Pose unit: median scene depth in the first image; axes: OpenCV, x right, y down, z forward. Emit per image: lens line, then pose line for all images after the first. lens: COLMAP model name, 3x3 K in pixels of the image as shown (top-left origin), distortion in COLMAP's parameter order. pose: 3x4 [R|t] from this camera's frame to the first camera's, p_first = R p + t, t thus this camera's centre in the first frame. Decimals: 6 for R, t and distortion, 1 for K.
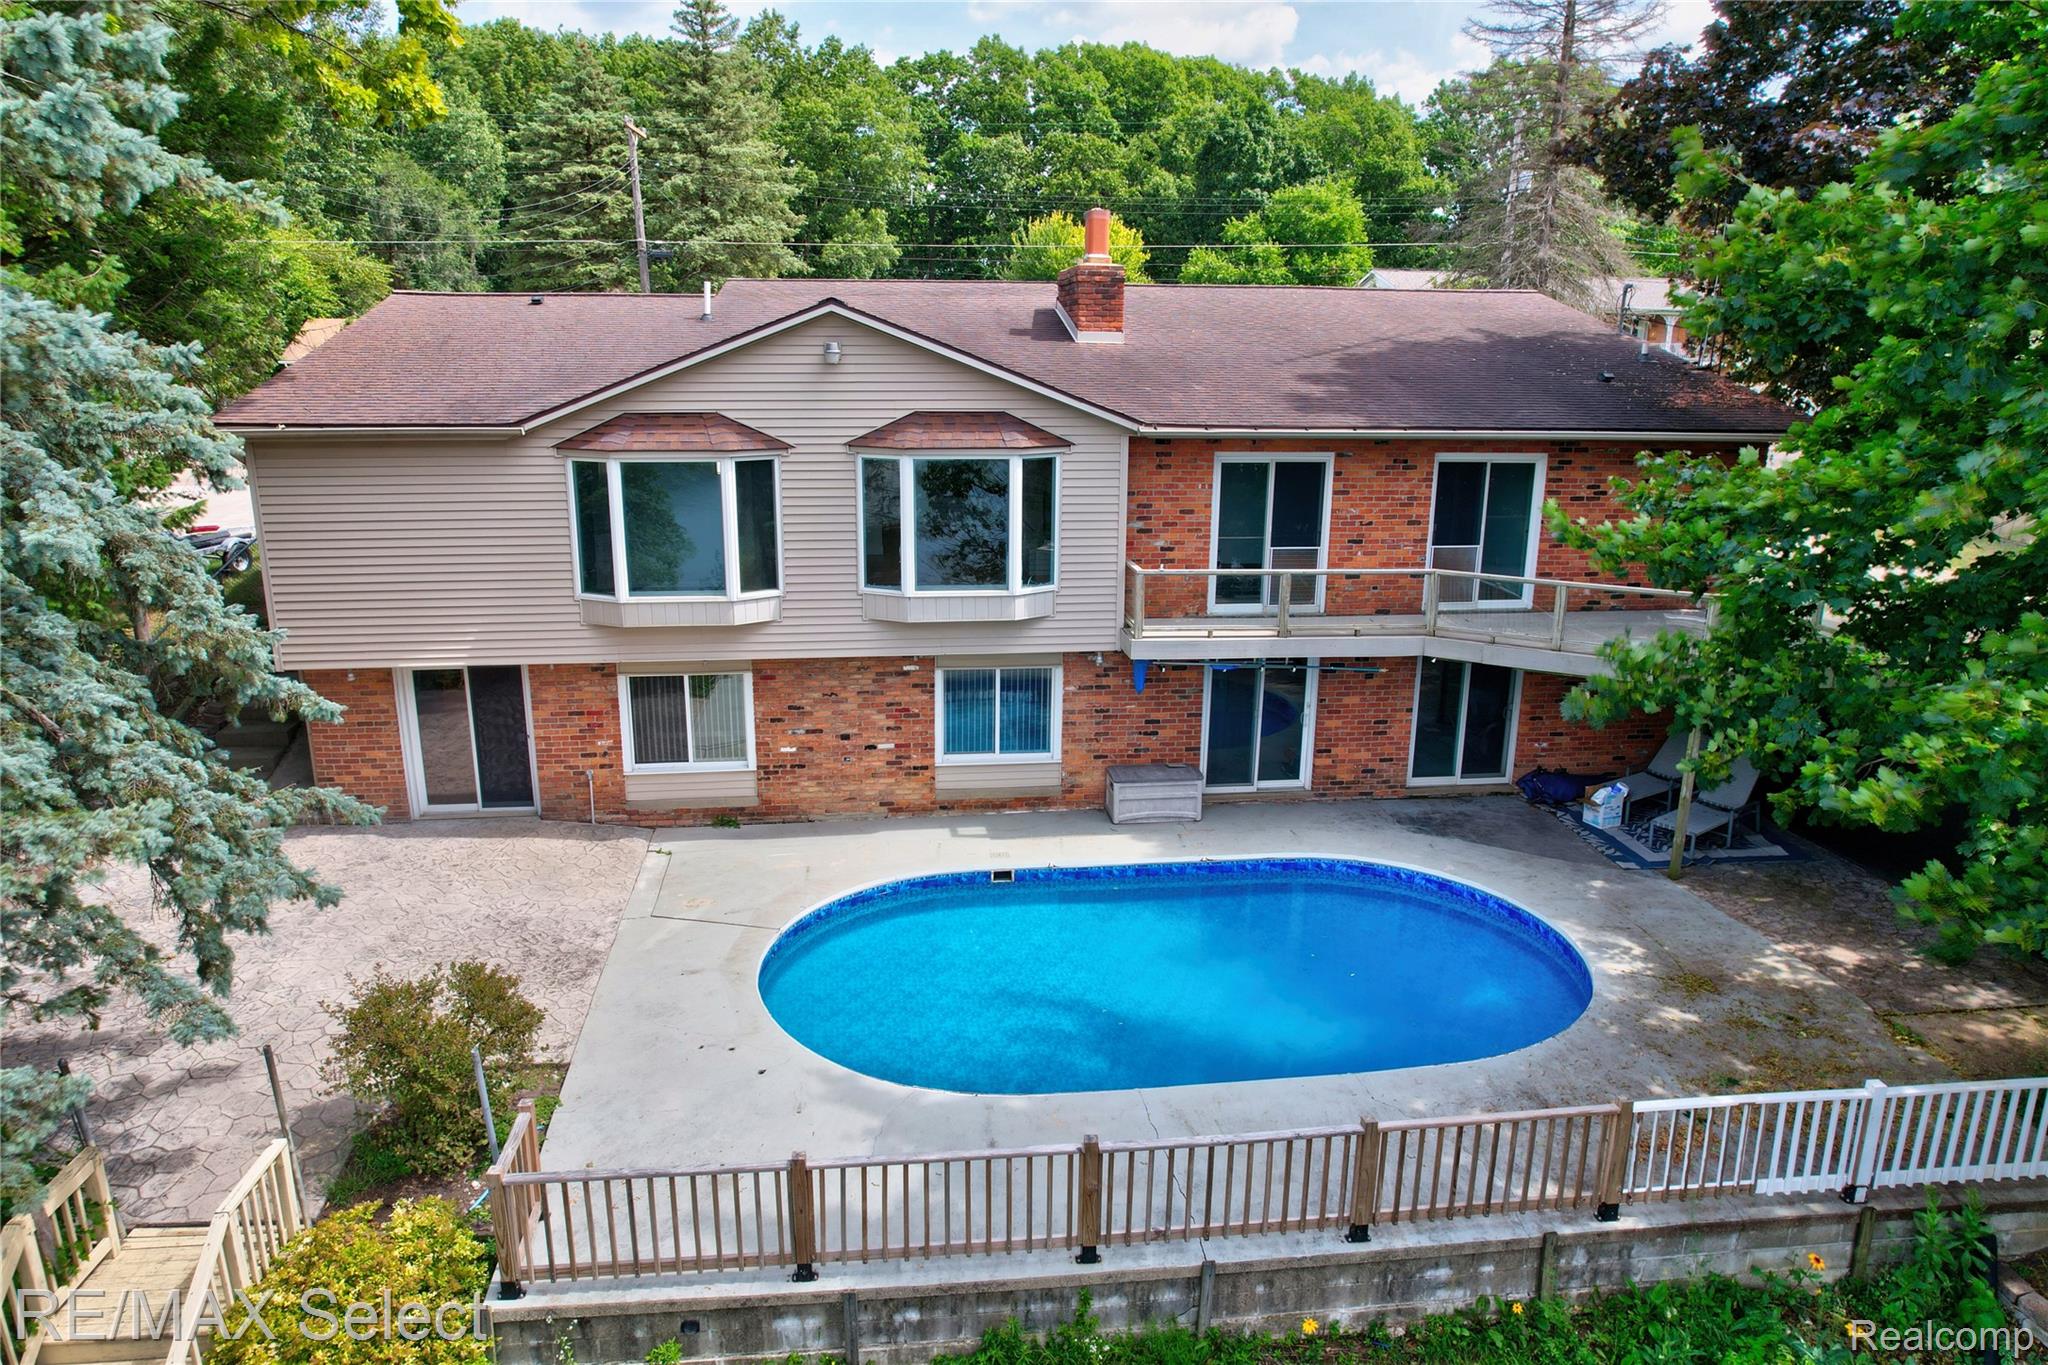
lens RADIAL K [[1304.2, 0, 1024.0], [0, 1304.2, 682.5], [0, 0, 1]] dist [-0.057516, -0.001976]
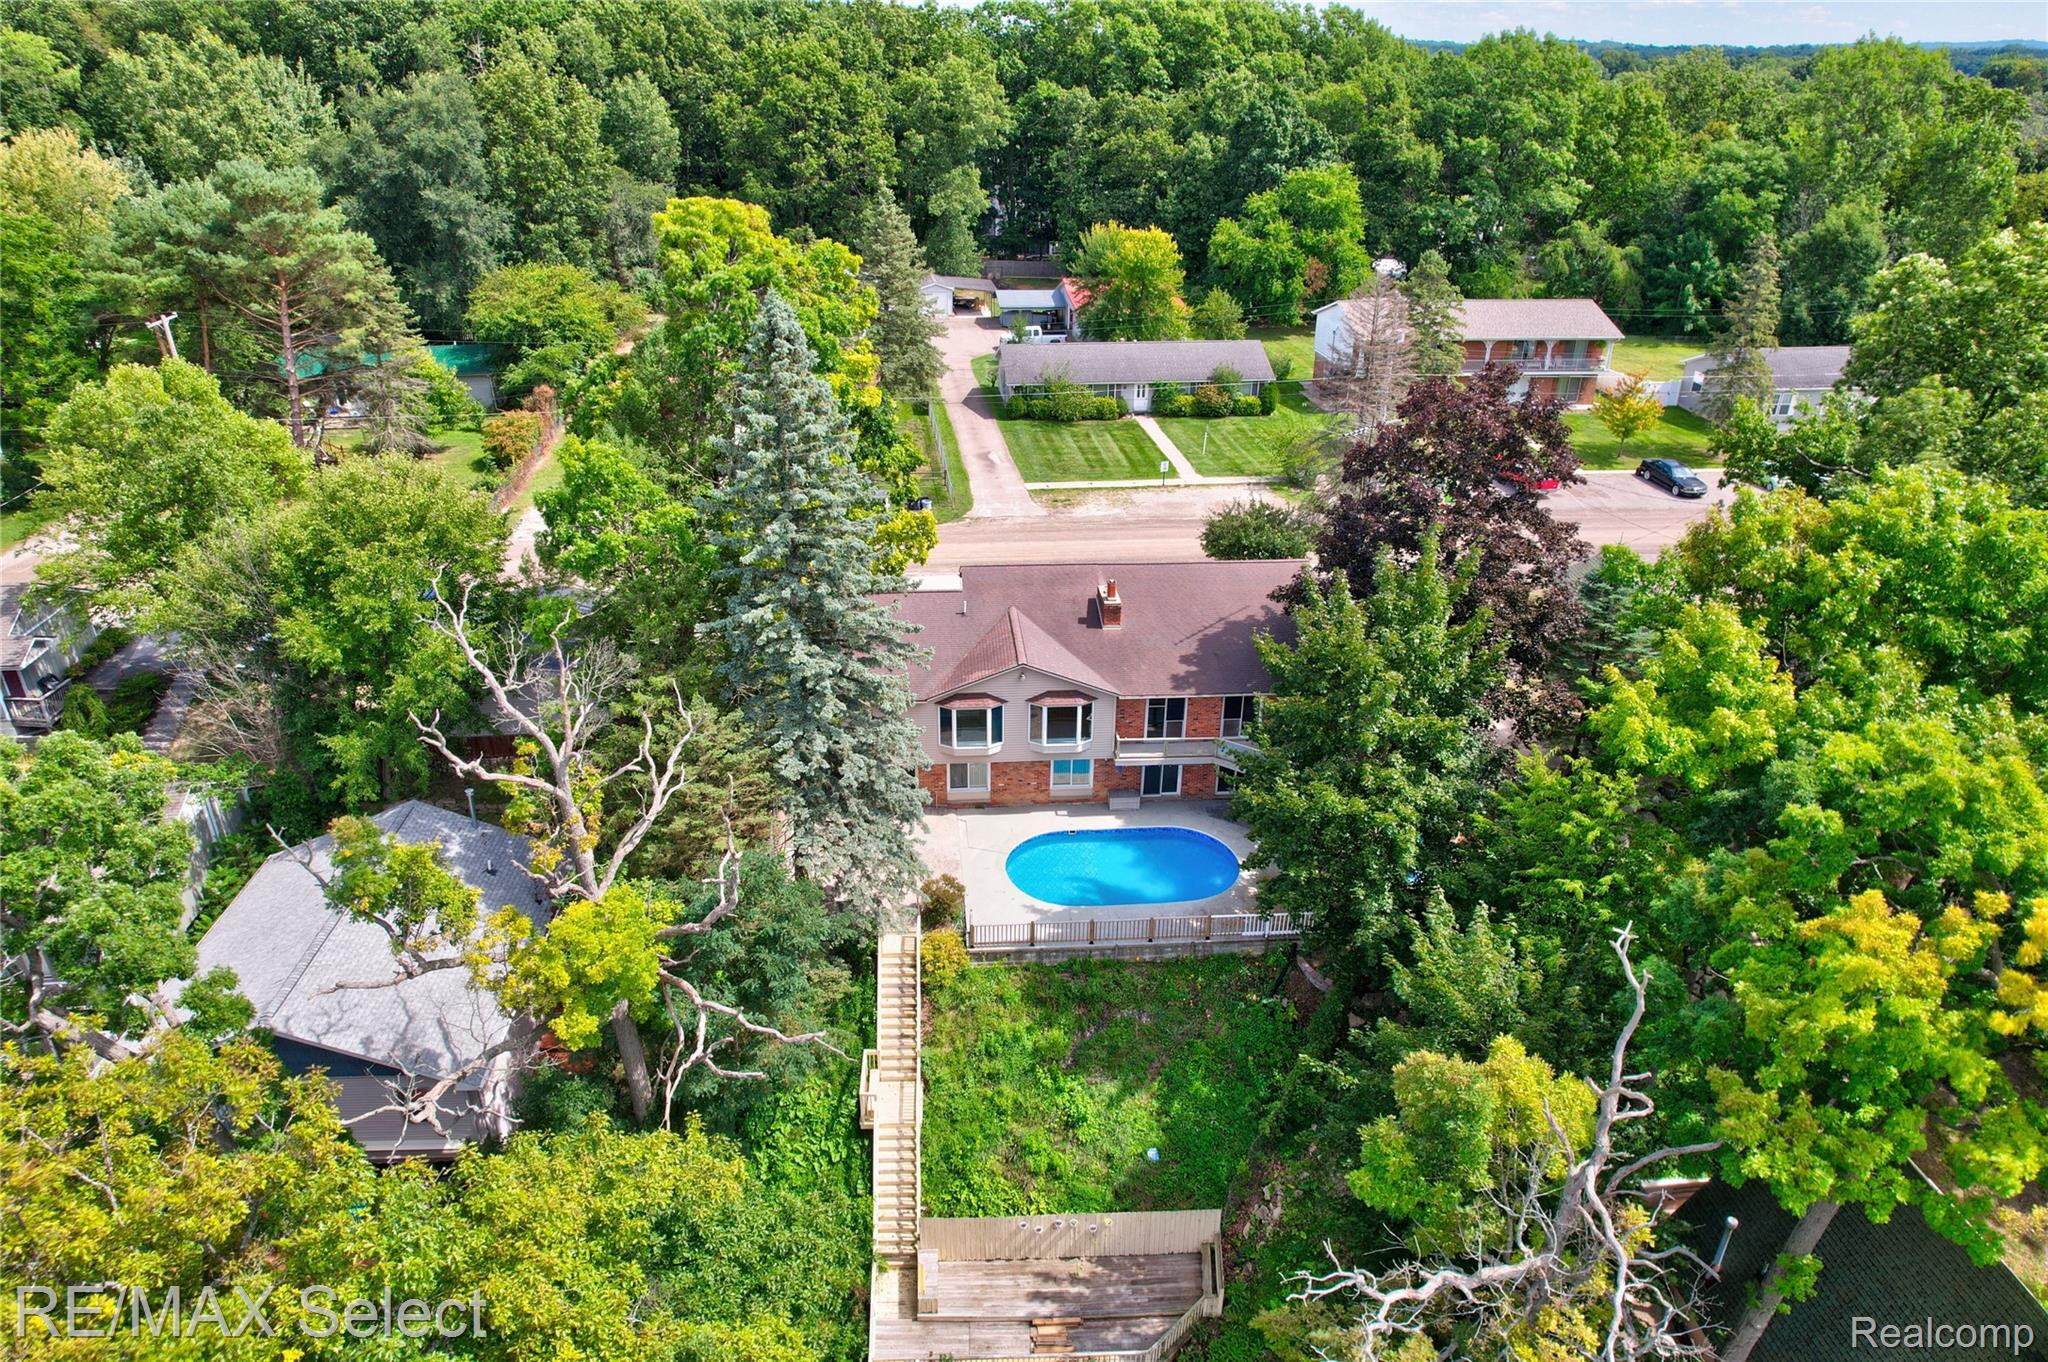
lens RADIAL K [[1304.2, 0, 1024.0], [0, 1304.2, 681.0], [0, 0, 1]] dist [-0.057516, -0.001976]
pose [[0.998999, 0.023665, -0.037969, -0.020380], [-0.015723, 0.980225, 0.197261, -0.775046], [0.041887, -0.196466, 0.979615, -1.891255]]
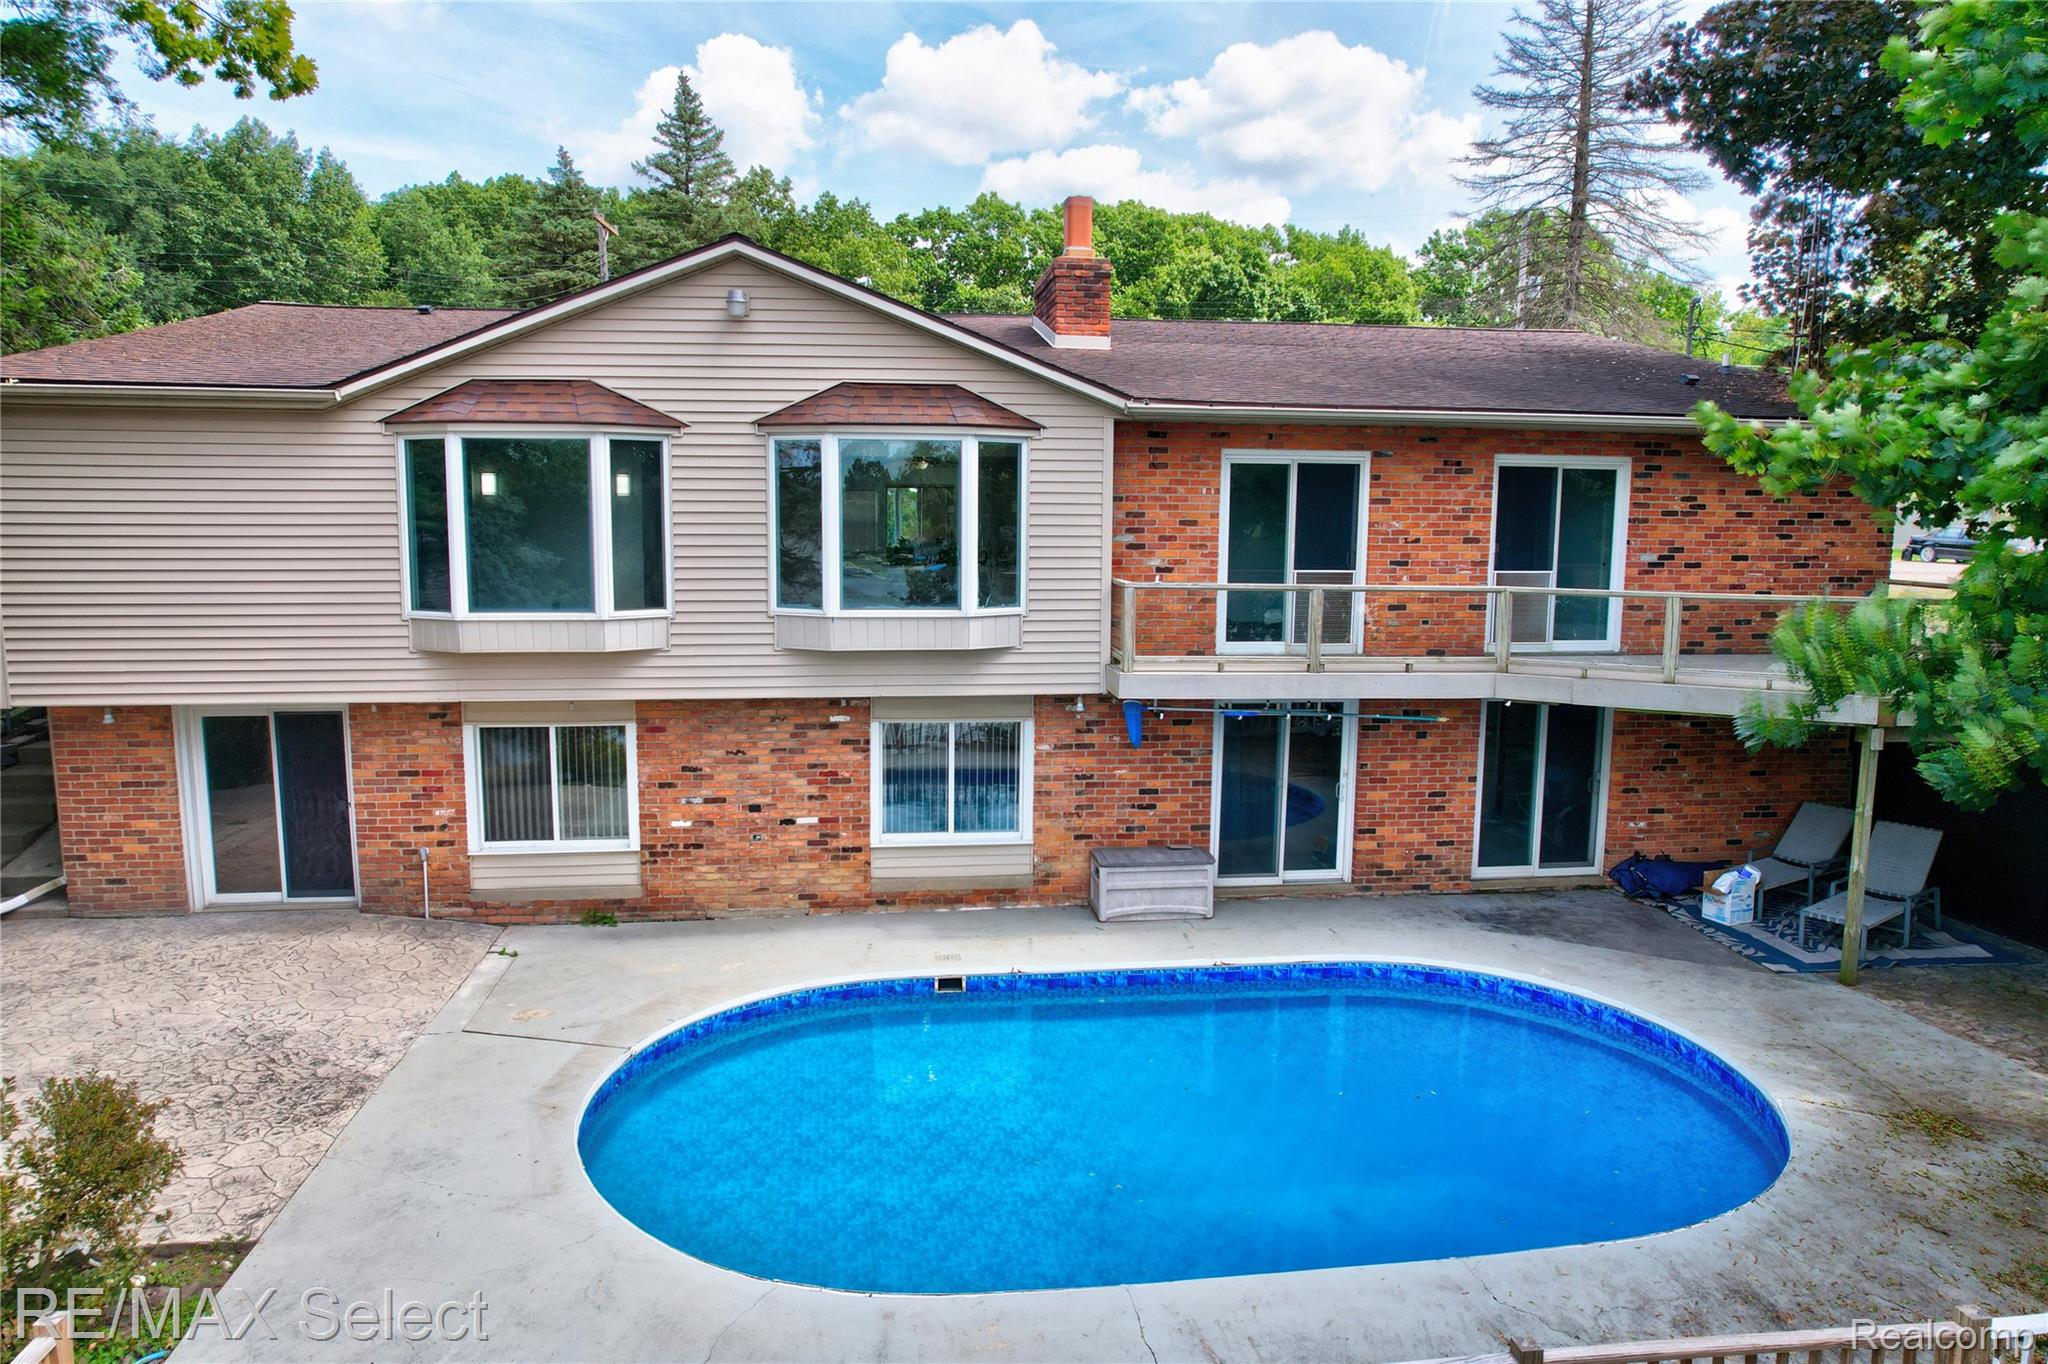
lens RADIAL K [[1305.2, 0, 1028.6], [0, 1305.2, 677.3], [0, 0, 1]] dist [-0.079444, 0.066306]
pose [[0.999998, -0.000067, 0.001789, 0.025500], [0.000298, 0.991605, -0.129300, 0.065322], [-0.001766, 0.129301, 0.991604, 0.219742]]
